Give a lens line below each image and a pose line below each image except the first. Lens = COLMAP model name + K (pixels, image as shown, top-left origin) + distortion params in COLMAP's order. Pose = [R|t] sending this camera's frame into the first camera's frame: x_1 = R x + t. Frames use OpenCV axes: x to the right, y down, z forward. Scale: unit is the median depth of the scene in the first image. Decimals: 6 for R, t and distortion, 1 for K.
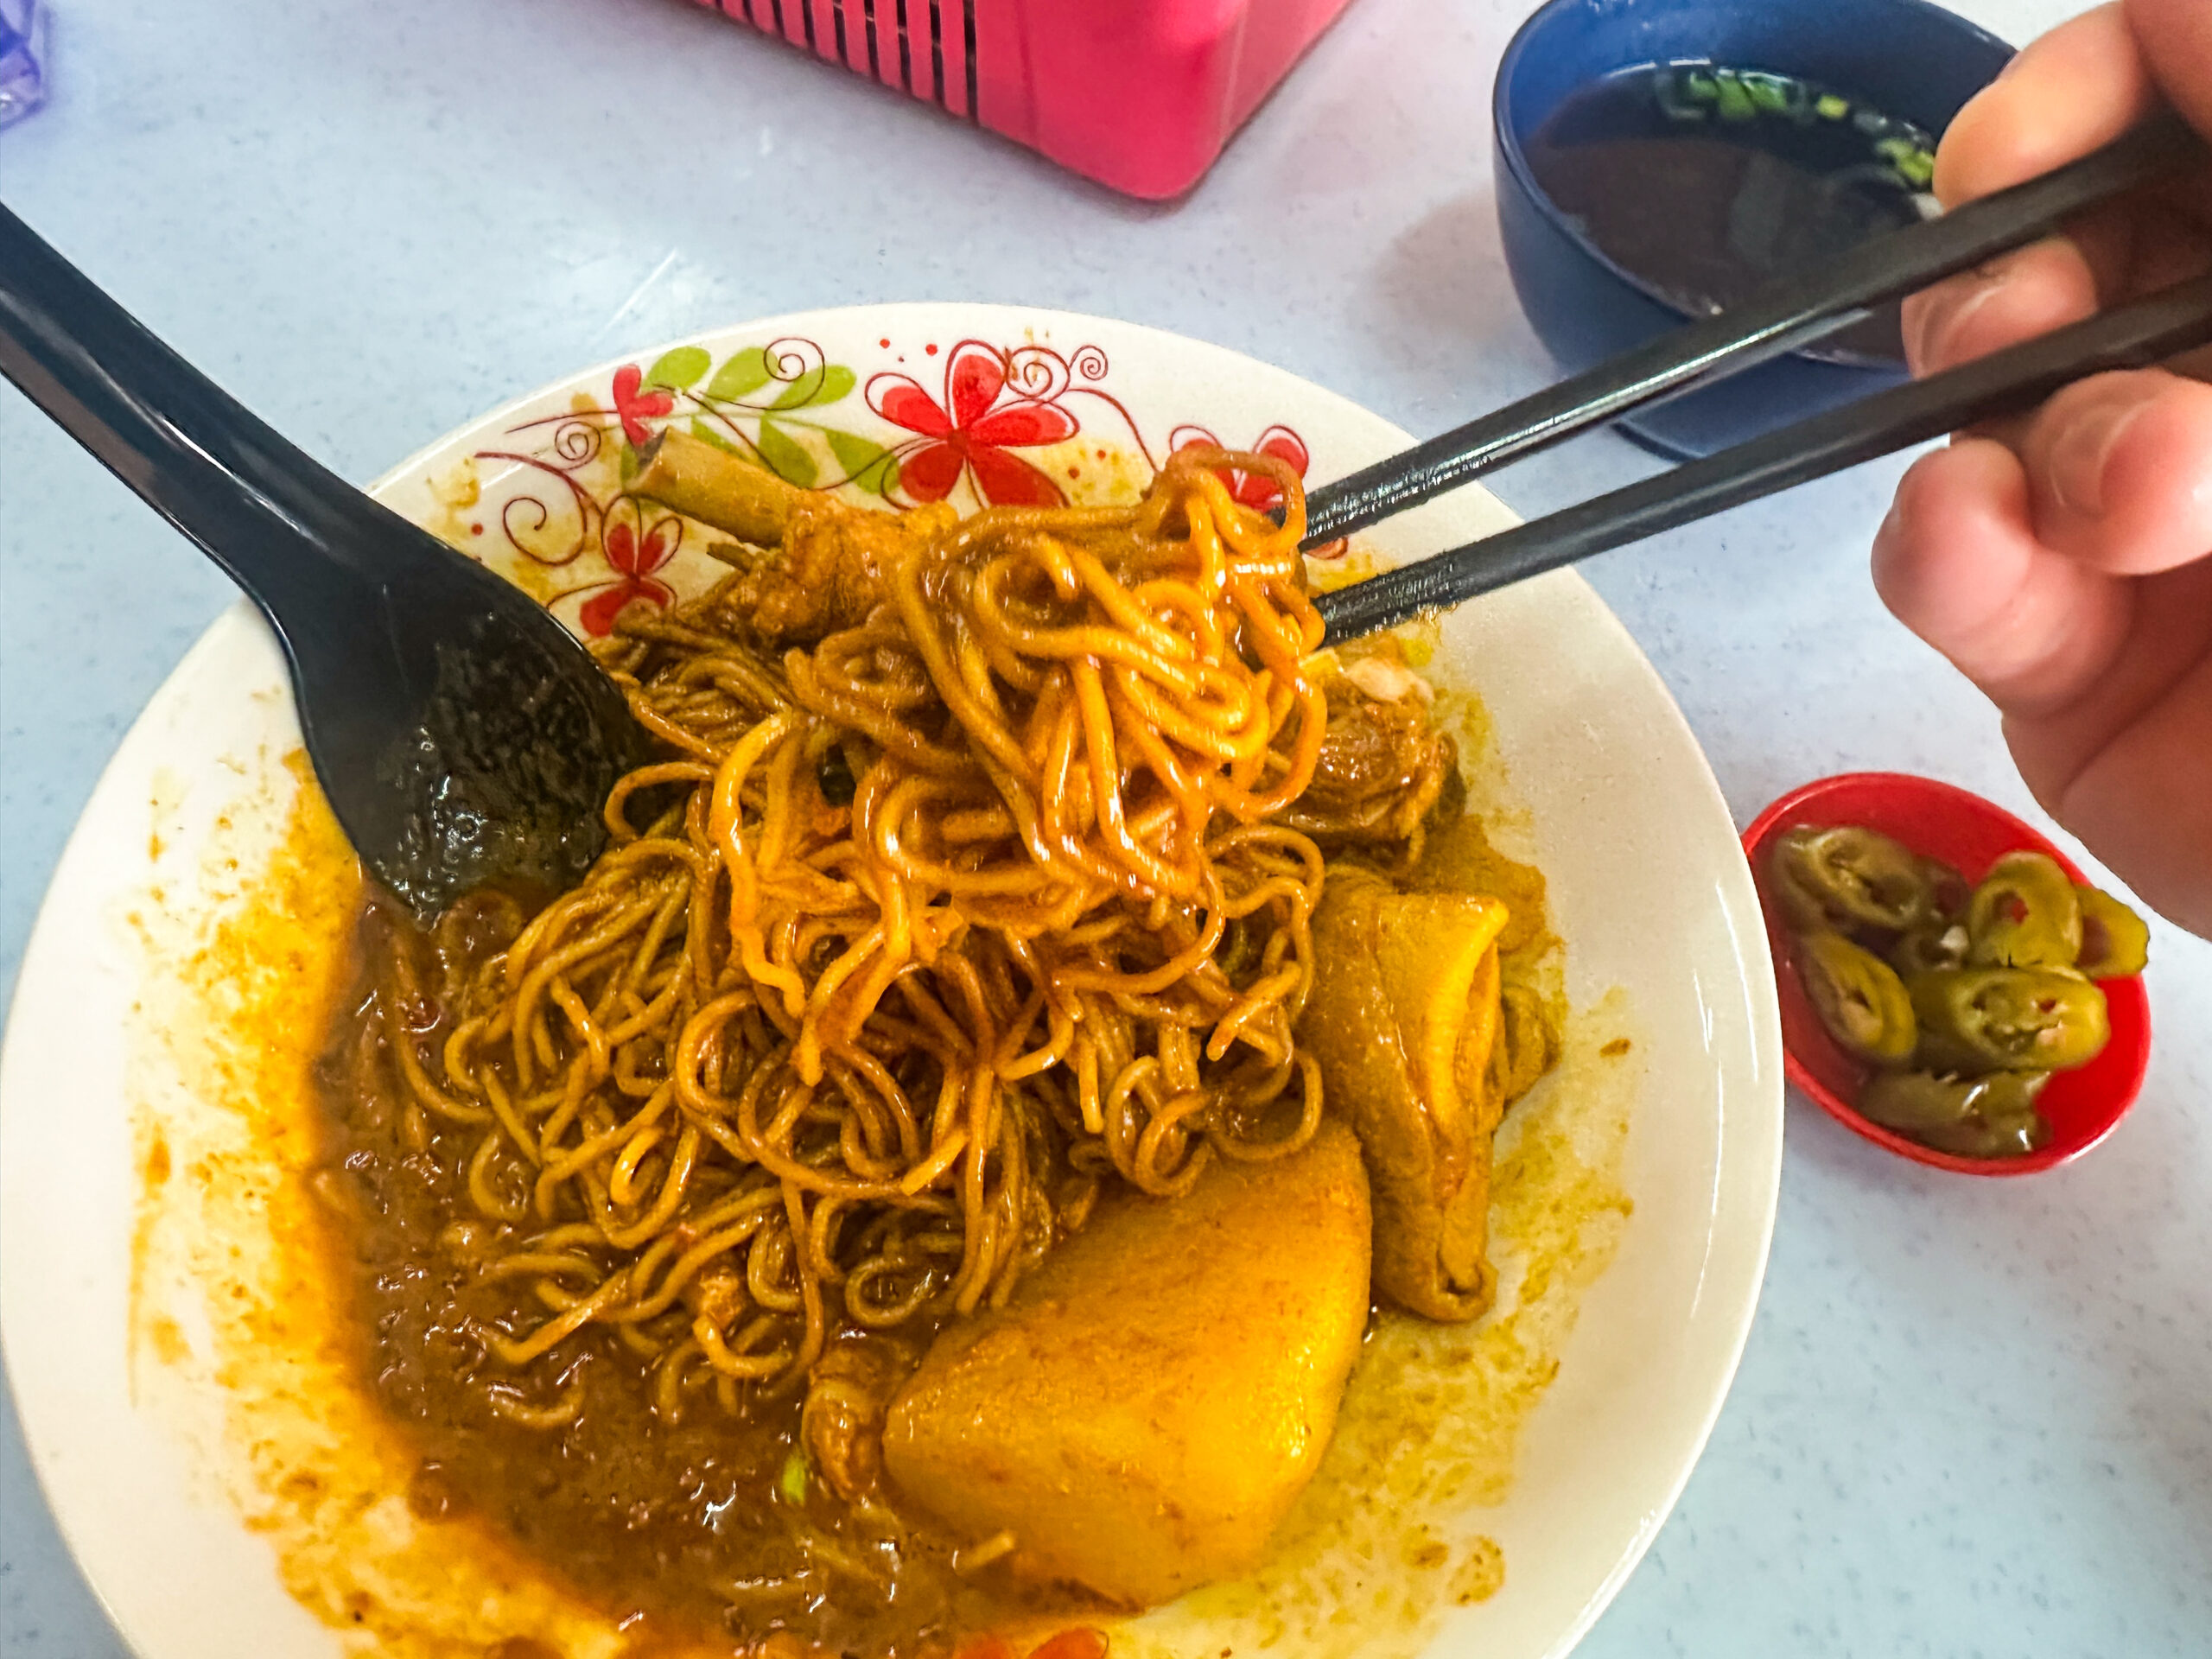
lens RADIAL K [[1565.3, 0, 1110.6], [0, 1565.3, 808.0], [0, 0, 1]] dist [0.003085, 0.007490]
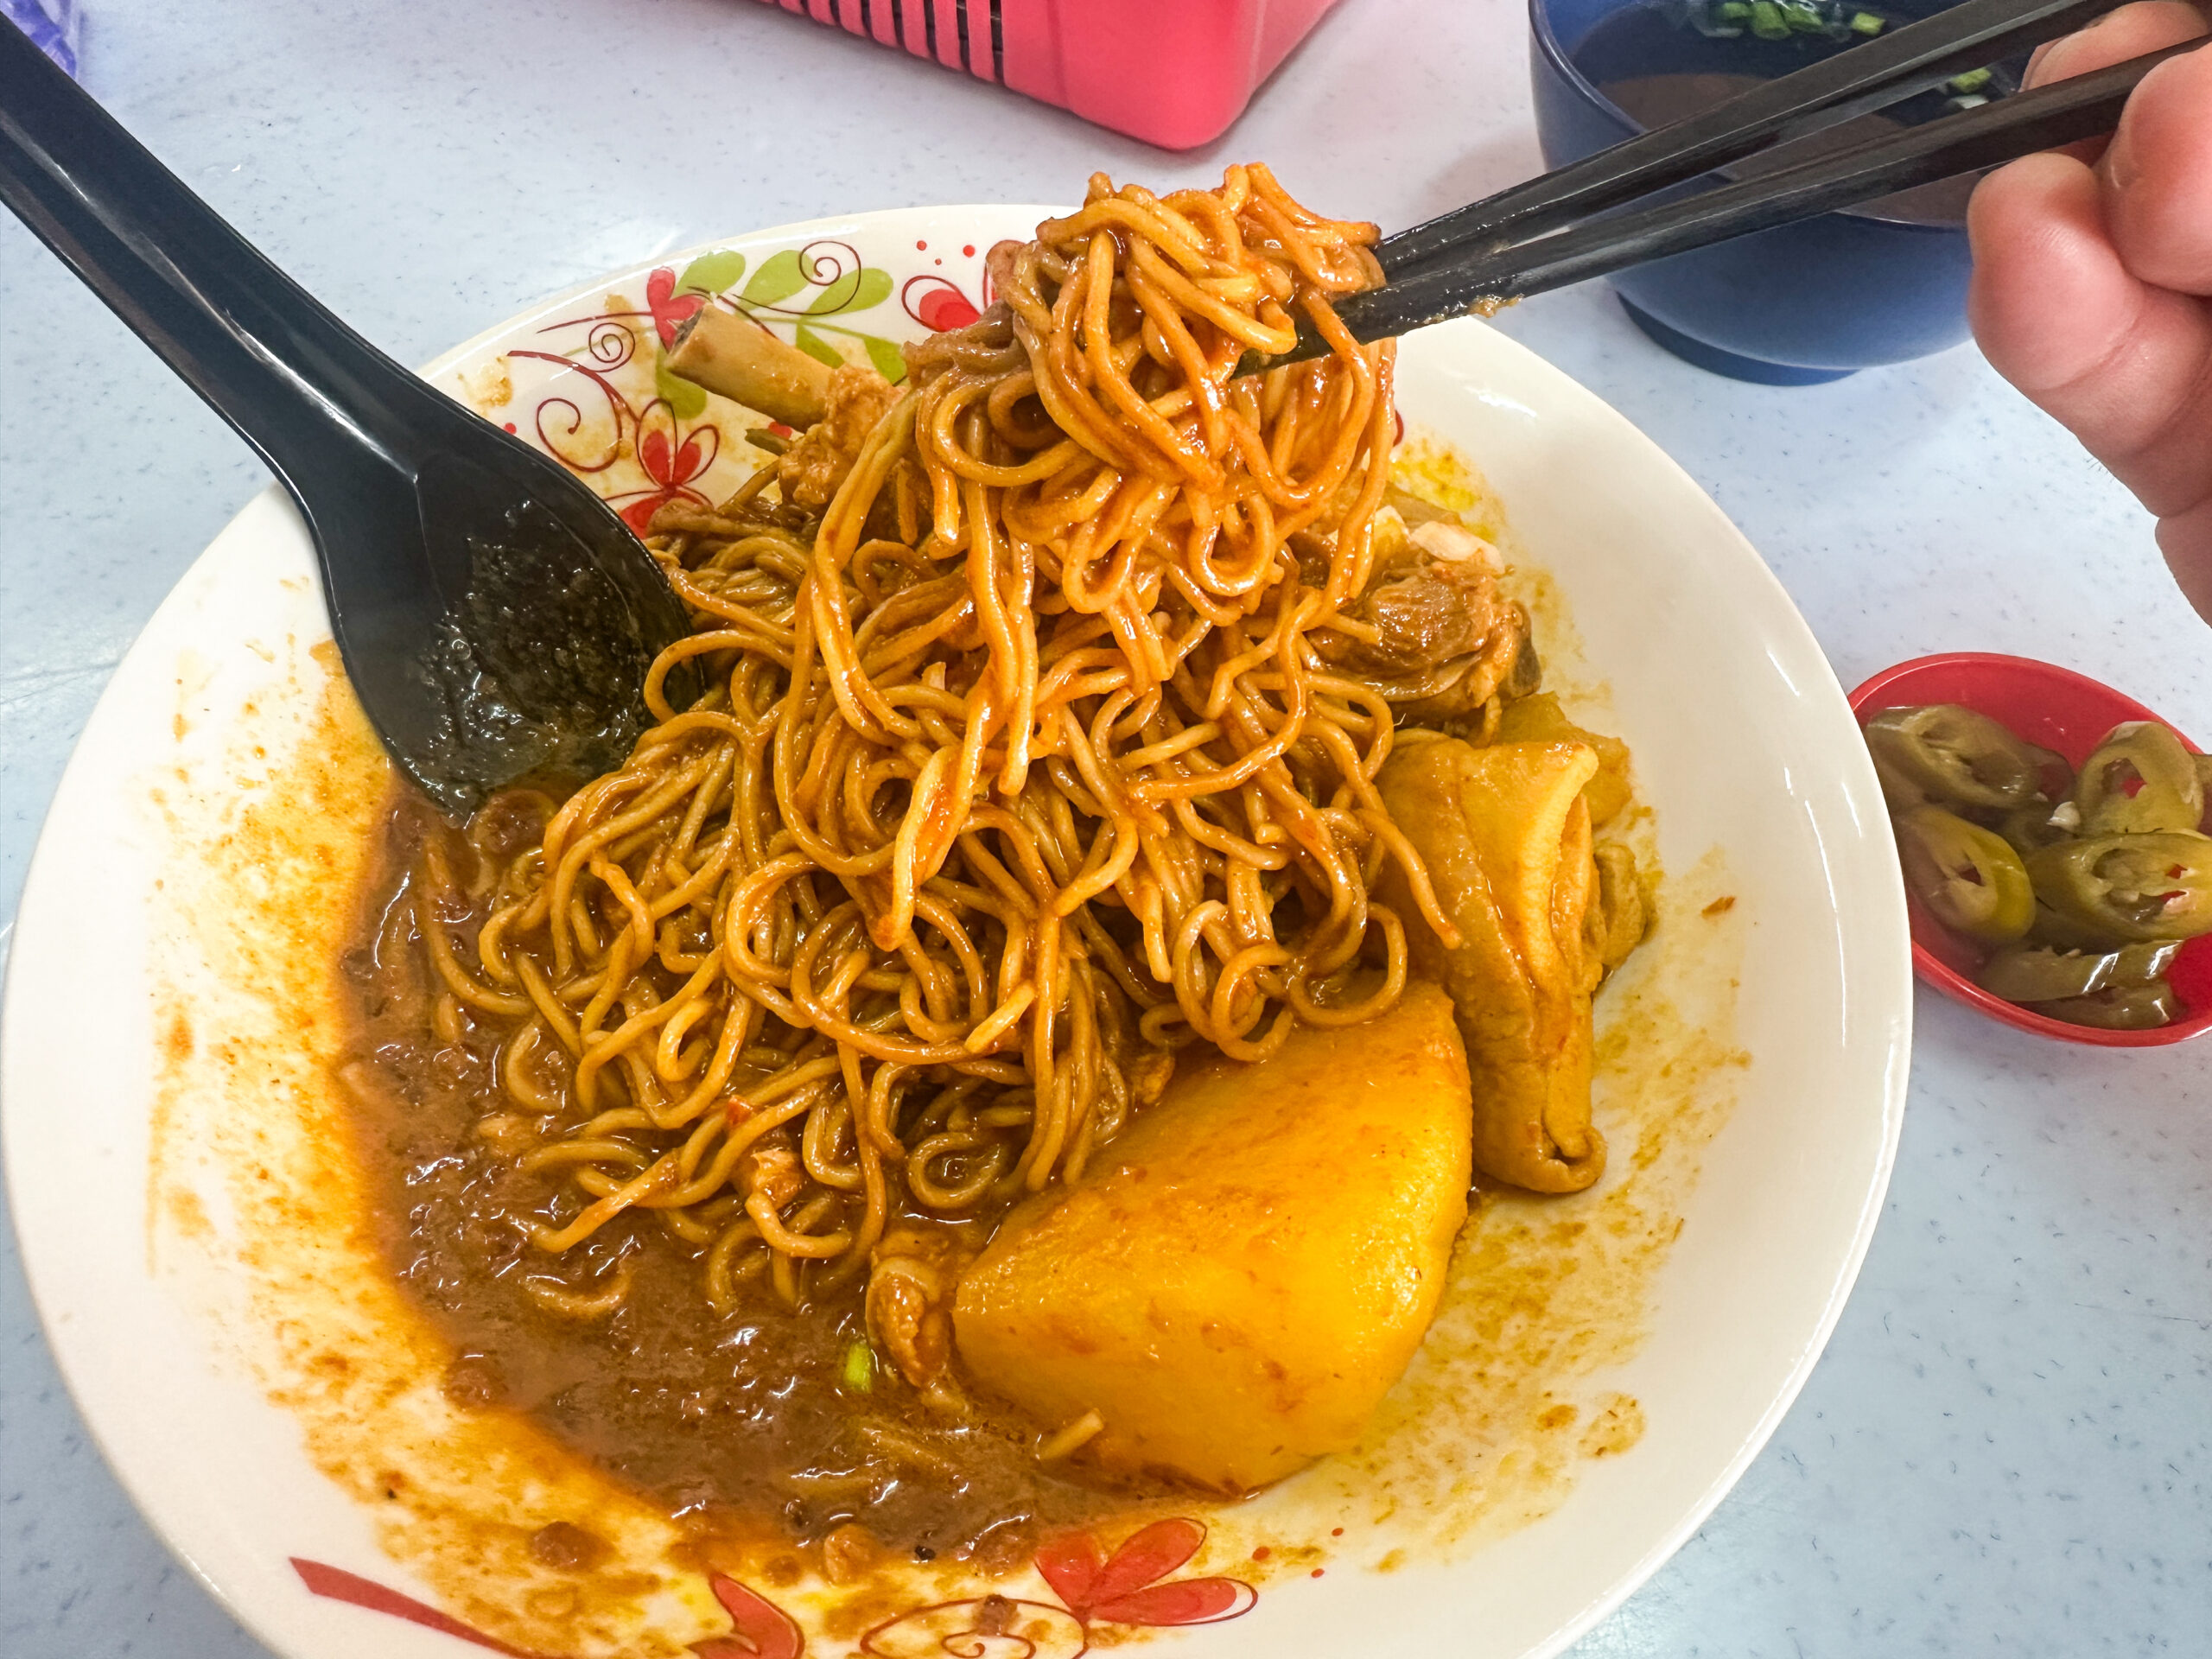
lens RADIAL K [[1565.3, 0, 1106.0], [0, 1565.3, 845.3], [0, 0, 1]] dist [0.003085, 0.007490]
pose [[0.999399, -0.031066, -0.015407, -0.030084], [0.029976, 0.997332, -0.066556, 0.175871], [0.017434, 0.066054, 0.997664, 0.057135]]
